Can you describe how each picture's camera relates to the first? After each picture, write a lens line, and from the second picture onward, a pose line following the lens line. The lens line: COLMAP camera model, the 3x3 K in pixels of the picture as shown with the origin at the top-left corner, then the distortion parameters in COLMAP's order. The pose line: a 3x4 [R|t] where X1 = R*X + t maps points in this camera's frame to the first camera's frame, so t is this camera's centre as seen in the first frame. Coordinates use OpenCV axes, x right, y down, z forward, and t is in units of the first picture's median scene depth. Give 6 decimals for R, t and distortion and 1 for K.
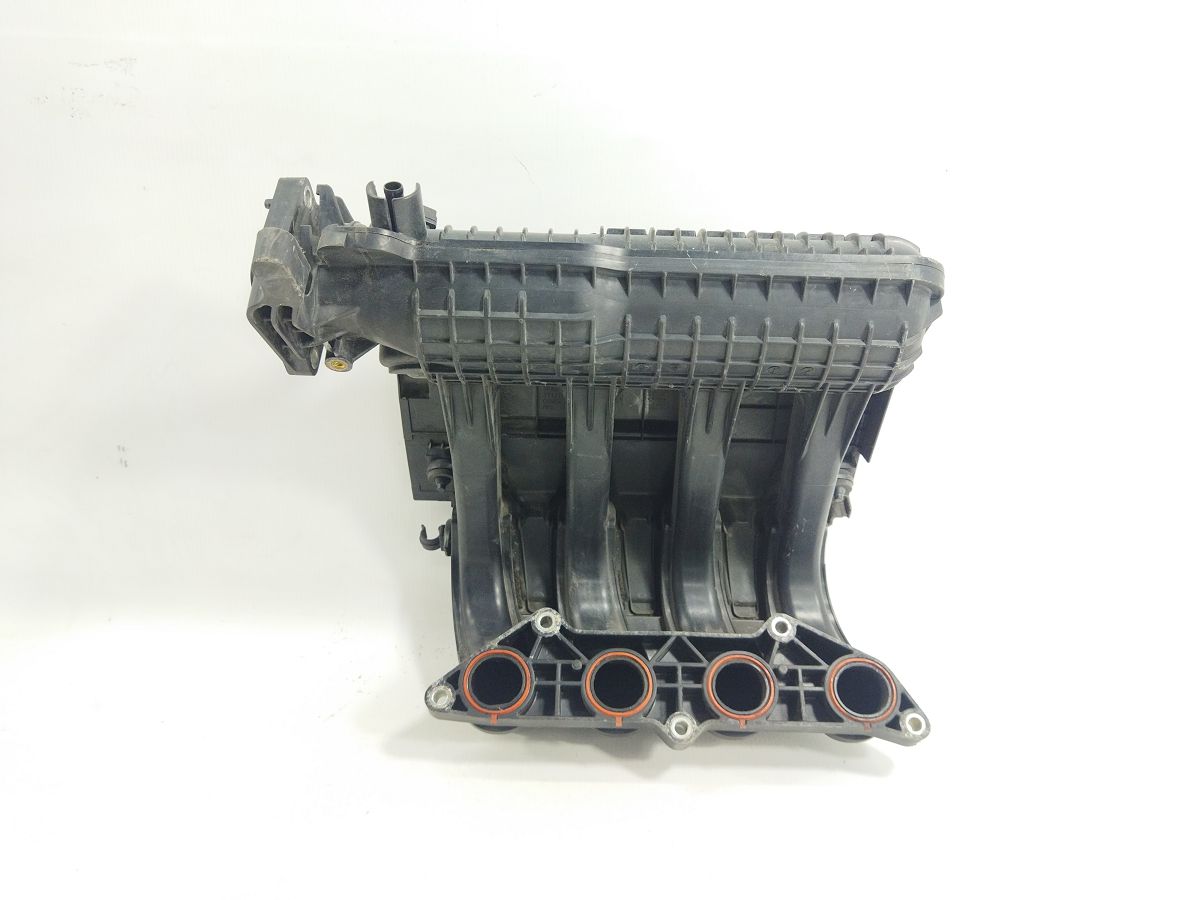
lens RADIAL K [[903.8, 0, 602.6], [0, 903.8, 454.3], [0, 0, 1]] dist [0.048150, -0.004712]
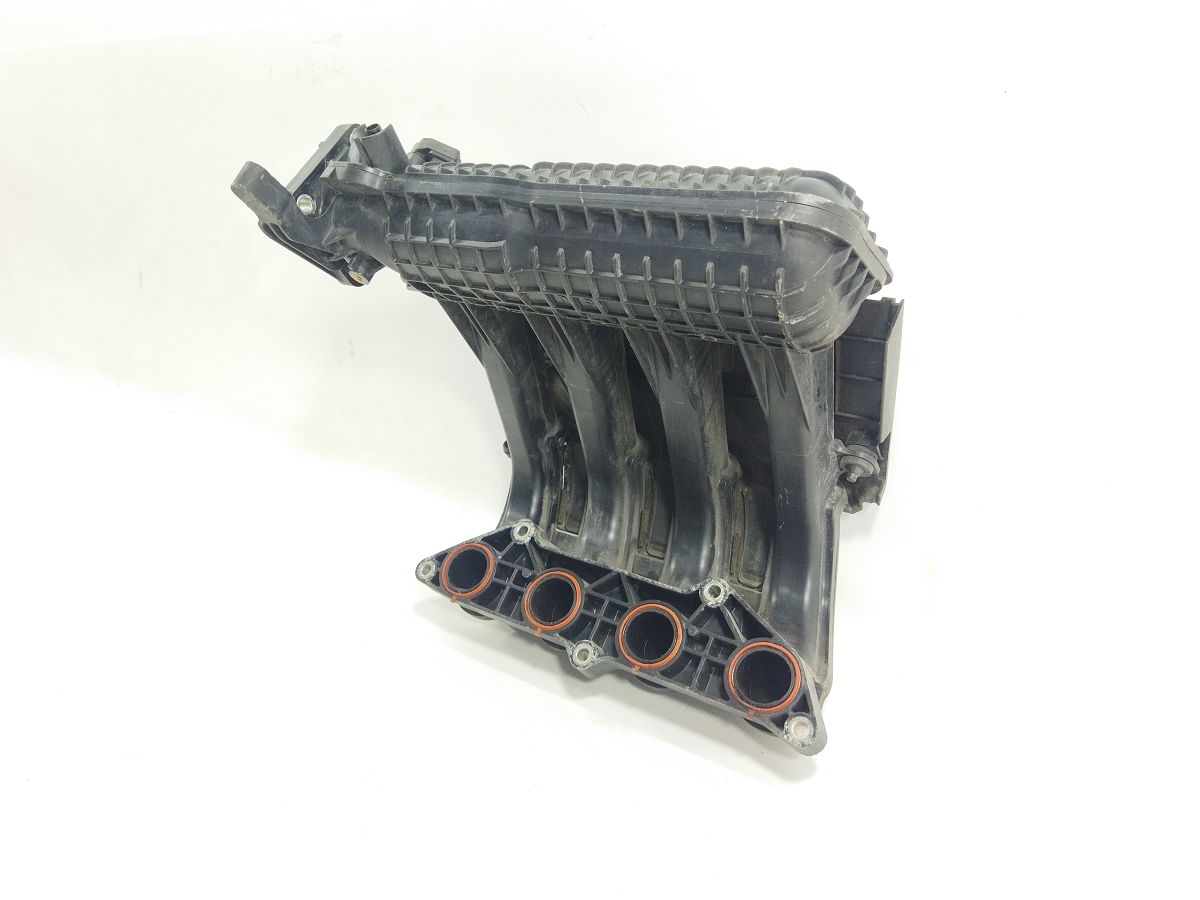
lens RADIAL K [[903.8, 0, 601.9], [0, 903.8, 448.8], [0, 0, 1]] dist [0.048150, -0.004712]
pose [[0.814000, 0.169150, -0.555691, 0.616047], [-0.147076, 0.985506, 0.084540, -0.019725], [0.561936, 0.012913, 0.827080, 0.148699]]
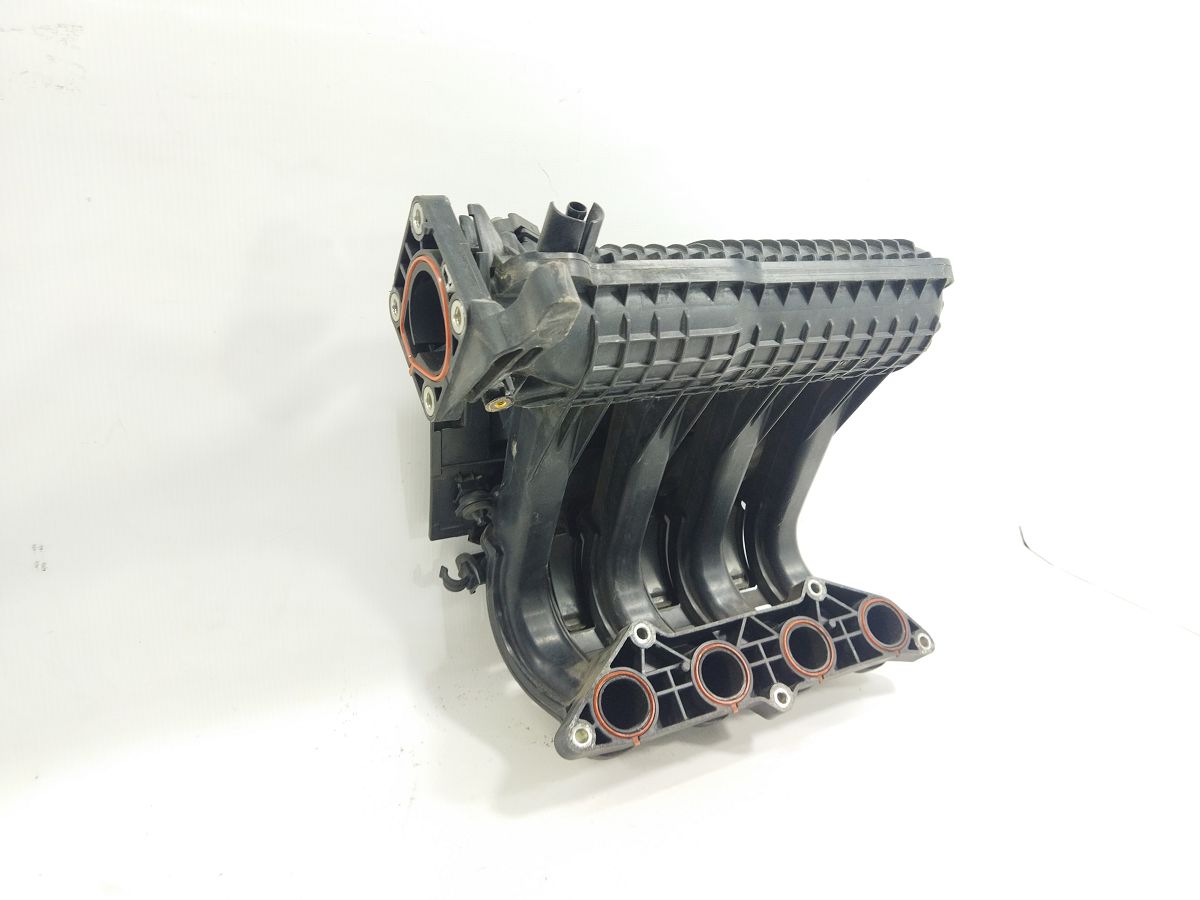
lens RADIAL K [[903.8, 0, 603.3], [0, 903.8, 443.6], [0, 0, 1]] dist [0.048150, -0.004712]
pose [[0.859340, -0.137555, 0.492558, -0.570816], [0.128494, 0.990326, 0.052388, -0.081610], [-0.495000, 0.018271, 0.868701, 0.150459]]
